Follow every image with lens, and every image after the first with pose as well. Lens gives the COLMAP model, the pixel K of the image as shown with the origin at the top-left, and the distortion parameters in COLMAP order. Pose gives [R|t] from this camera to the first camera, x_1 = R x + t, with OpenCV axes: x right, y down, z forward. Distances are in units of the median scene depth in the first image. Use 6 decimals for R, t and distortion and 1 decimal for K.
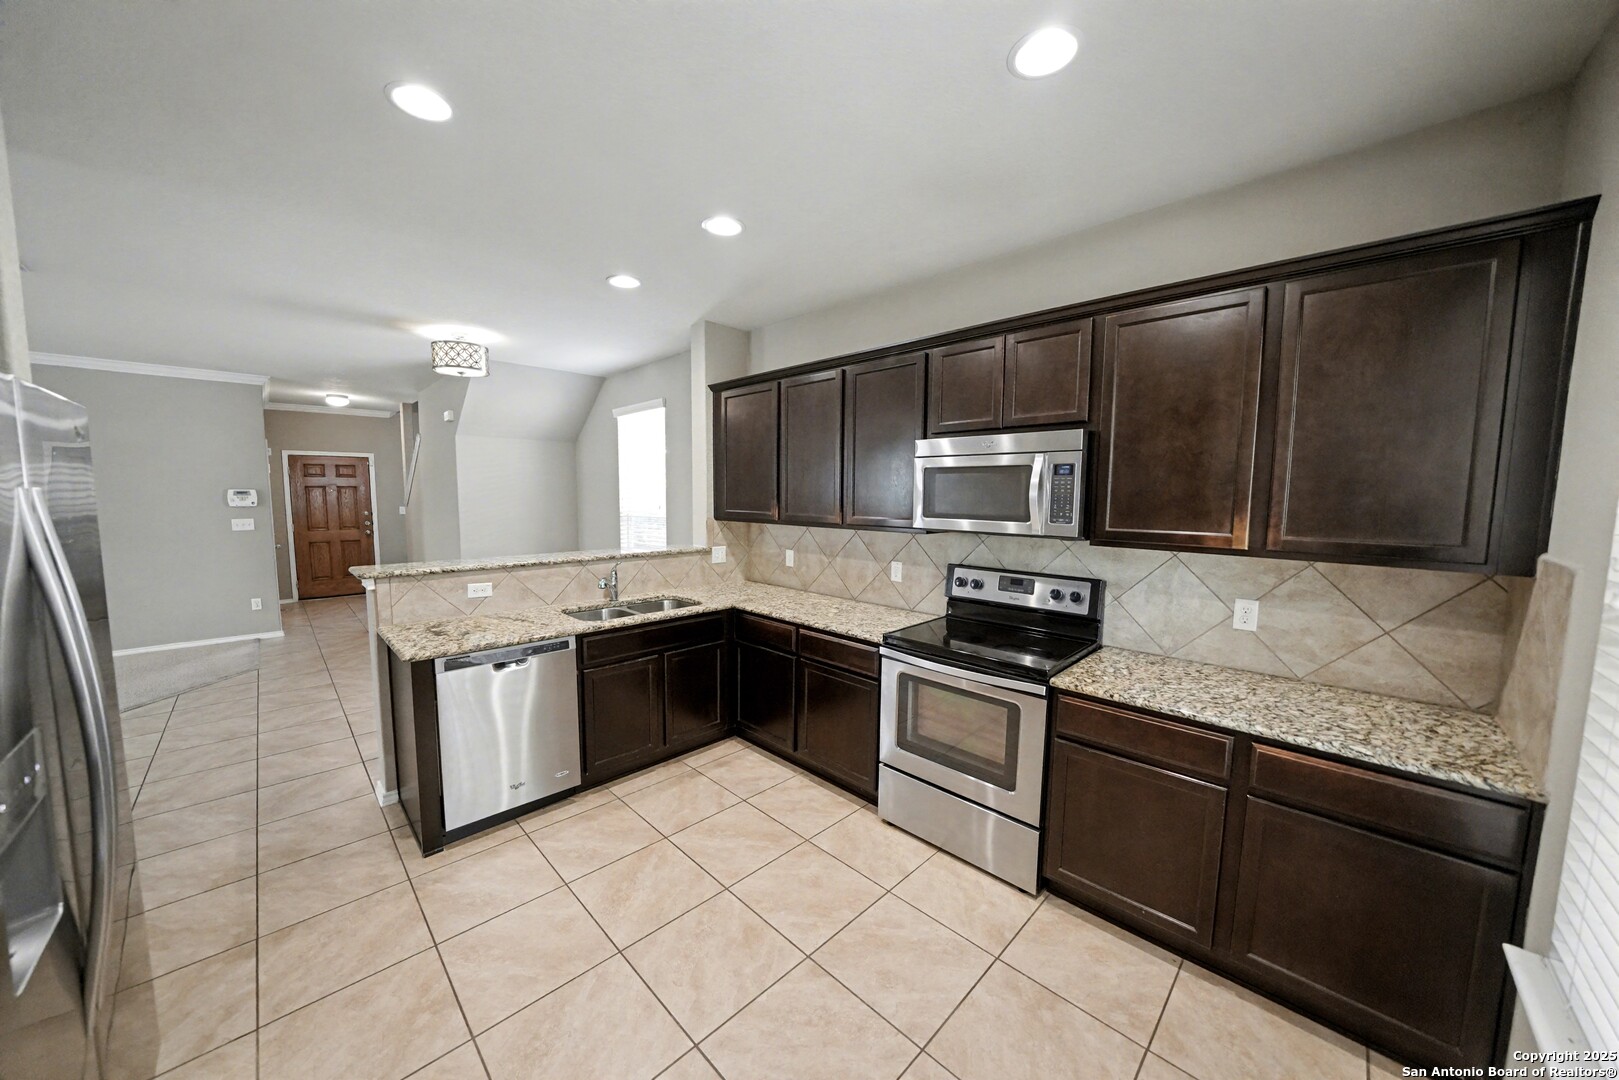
lens RADIAL K [[558.5, 0, 804.9], [0, 558.5, 542.5], [0, 0, 1]] dist [-0.023572, 0.001354]
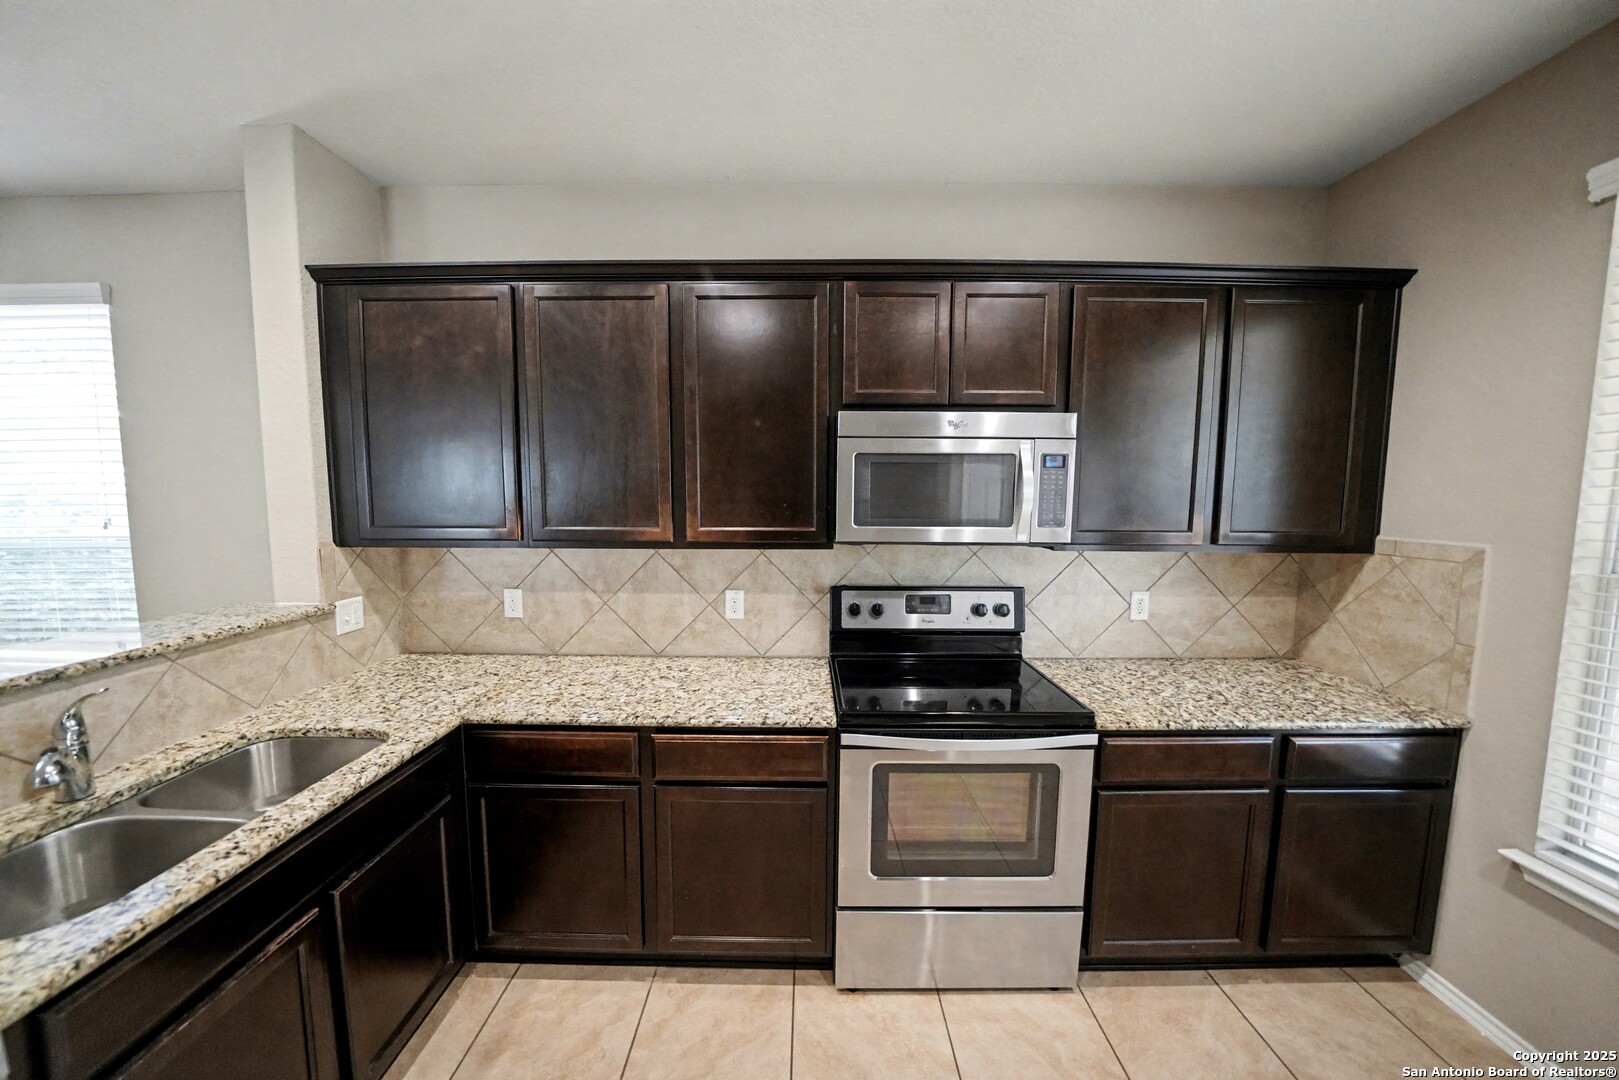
lens RADIAL K [[558.5, 0, 809.0], [0, 558.5, 543.1], [0, 0, 1]] dist [-0.023572, 0.001354]
pose [[0.713976, -0.067580, 0.696901, -0.241683], [0.063648, 0.997475, 0.031519, -0.039090], [-0.697271, 0.021853, 0.716475, 0.435110]]
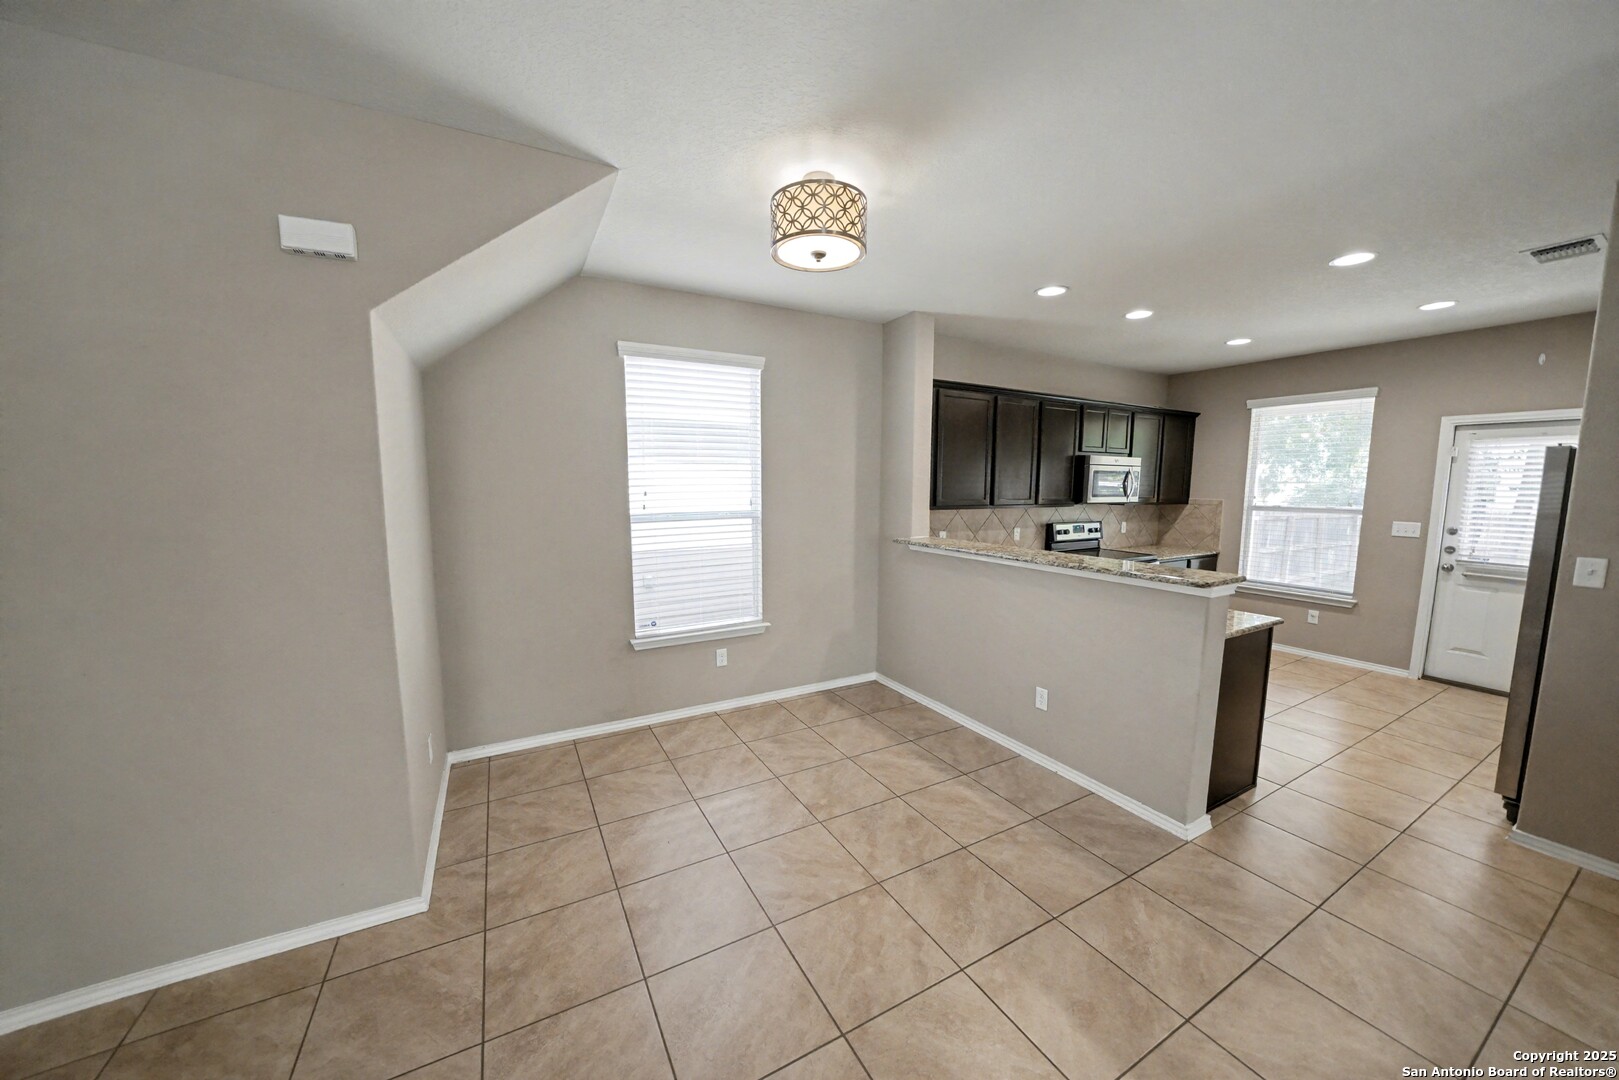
lens RADIAL K [[558.5, 0, 810.5], [0, 558.5, 547.2], [0, 0, 1]] dist [-0.023572, 0.001354]
pose [[0.278441, -0.119534, 0.952986, -1.456667], [0.083017, 0.991507, 0.100110, -0.112383], [-0.956859, 0.051240, 0.286000, 1.091855]]
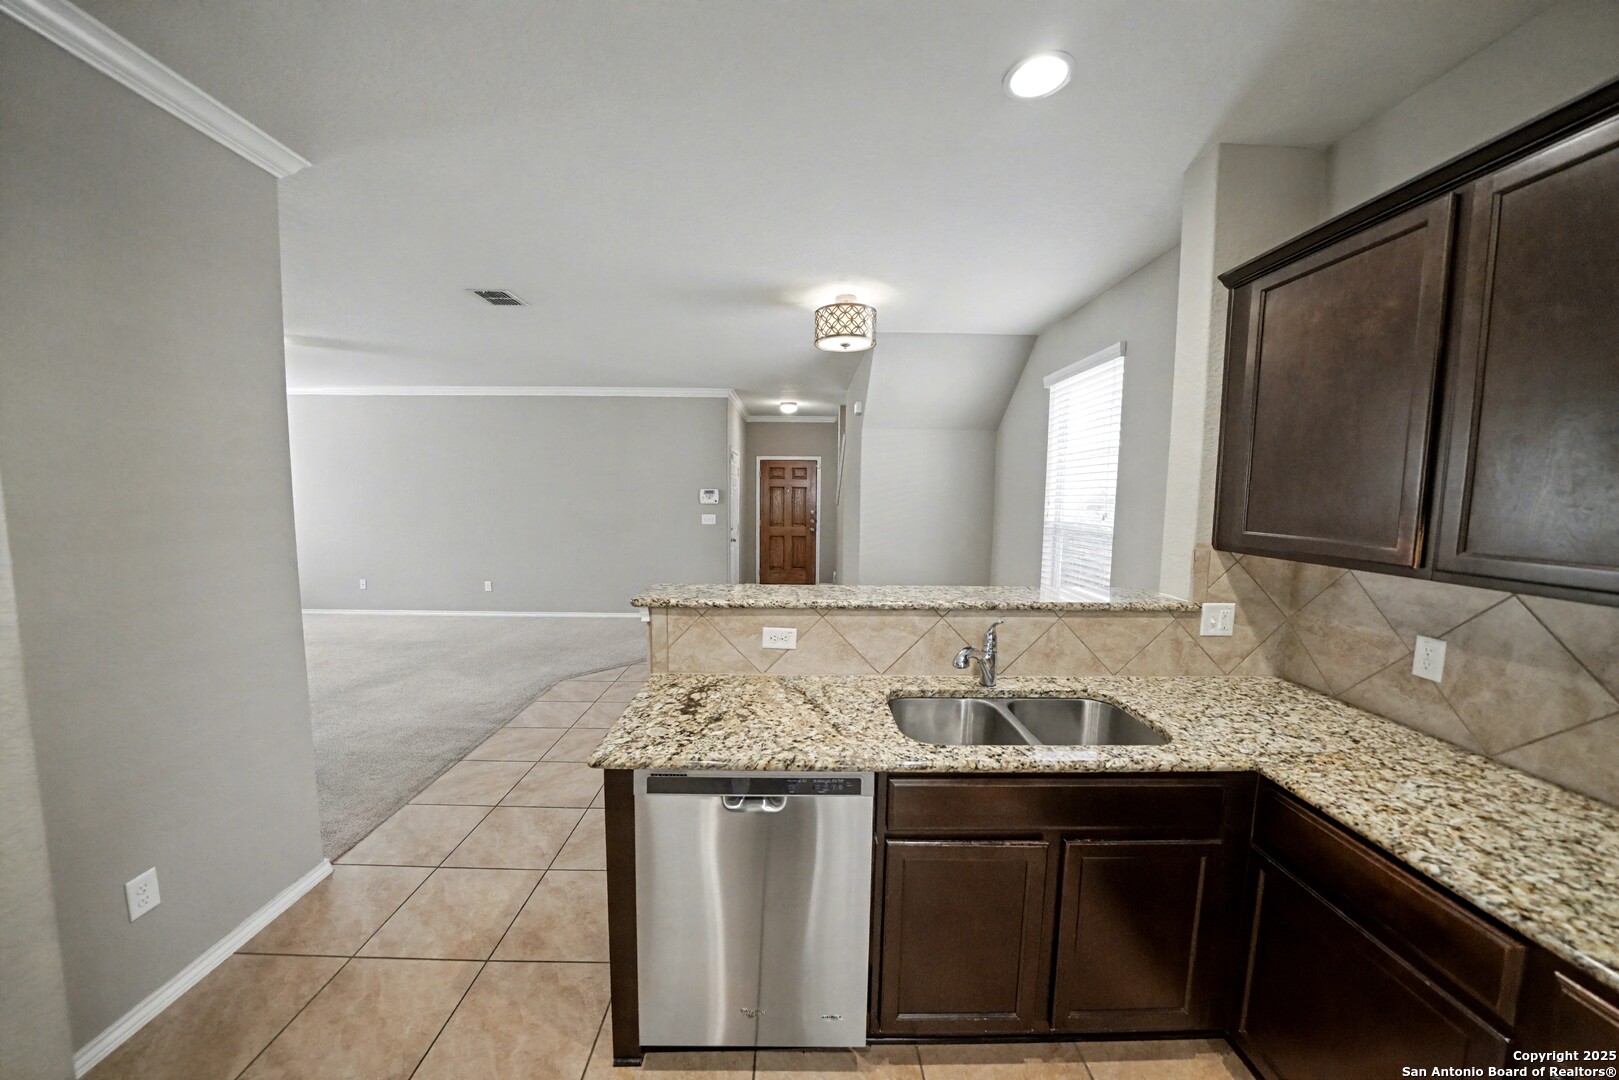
lens RADIAL K [[558.5, 0, 797.6], [0, 558.5, 543.6], [0, 0, 1]] dist [-0.023572, 0.001354]
pose [[0.710682, 0.066491, -0.700364, -0.097767], [-0.068614, 0.997328, 0.025059, -0.039402], [0.700159, 0.030246, 0.713346, 0.468993]]
